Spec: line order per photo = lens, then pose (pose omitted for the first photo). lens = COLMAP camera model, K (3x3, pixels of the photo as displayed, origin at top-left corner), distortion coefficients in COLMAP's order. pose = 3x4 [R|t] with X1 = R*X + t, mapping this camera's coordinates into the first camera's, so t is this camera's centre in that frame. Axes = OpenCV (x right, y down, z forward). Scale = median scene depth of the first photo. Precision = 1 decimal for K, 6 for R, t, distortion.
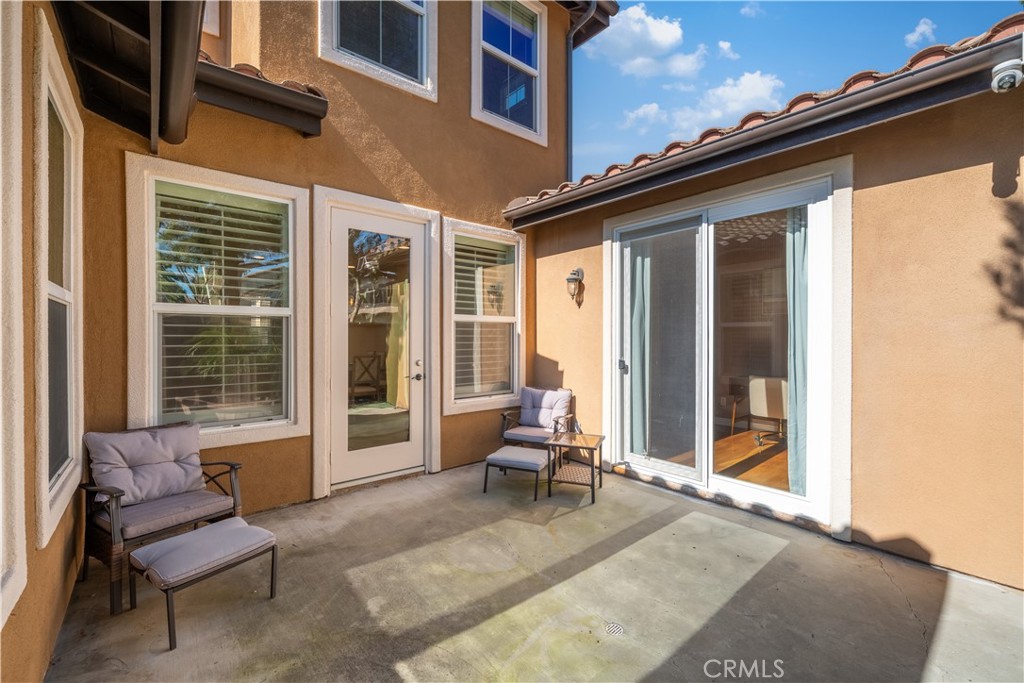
lens RADIAL K [[421.4, 0, 509.9], [0, 421.4, 338.5], [0, 0, 1]] dist [0.005139, 0.000101]
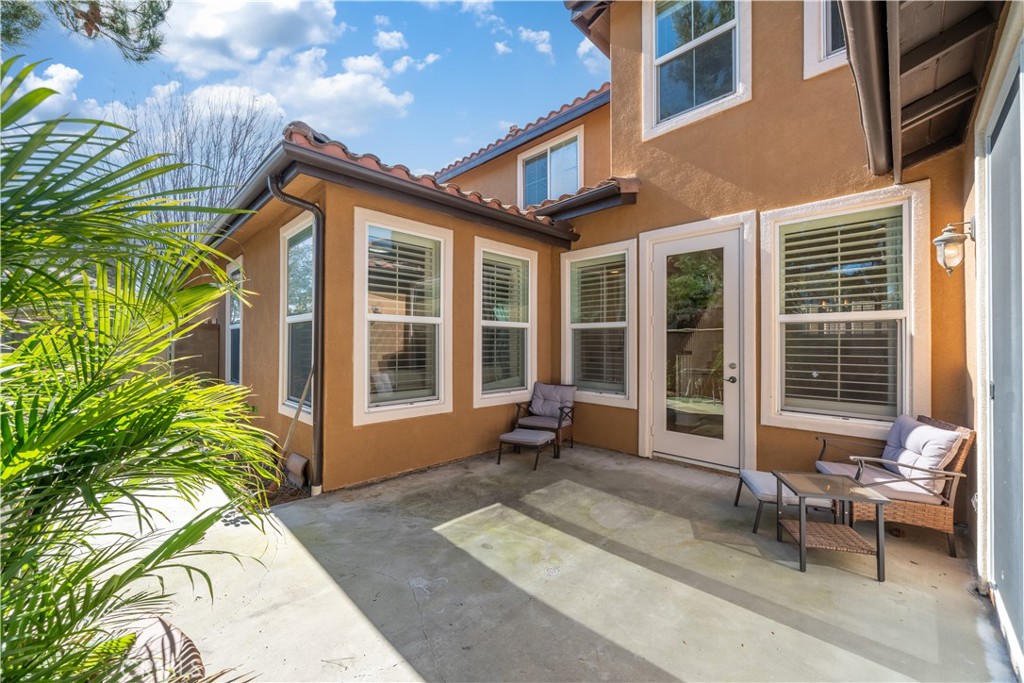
lens RADIAL K [[396.6, 0, 510.4], [0, 396.6, 340.3], [0, 0, 1]] dist [-0.003683, 0.000024]
pose [[0.095996, -0.007180, -0.995356, 0.895456], [-0.007991, 0.999936, -0.007984, 0.010581], [0.995350, 0.008720, 0.095932, 0.484249]]
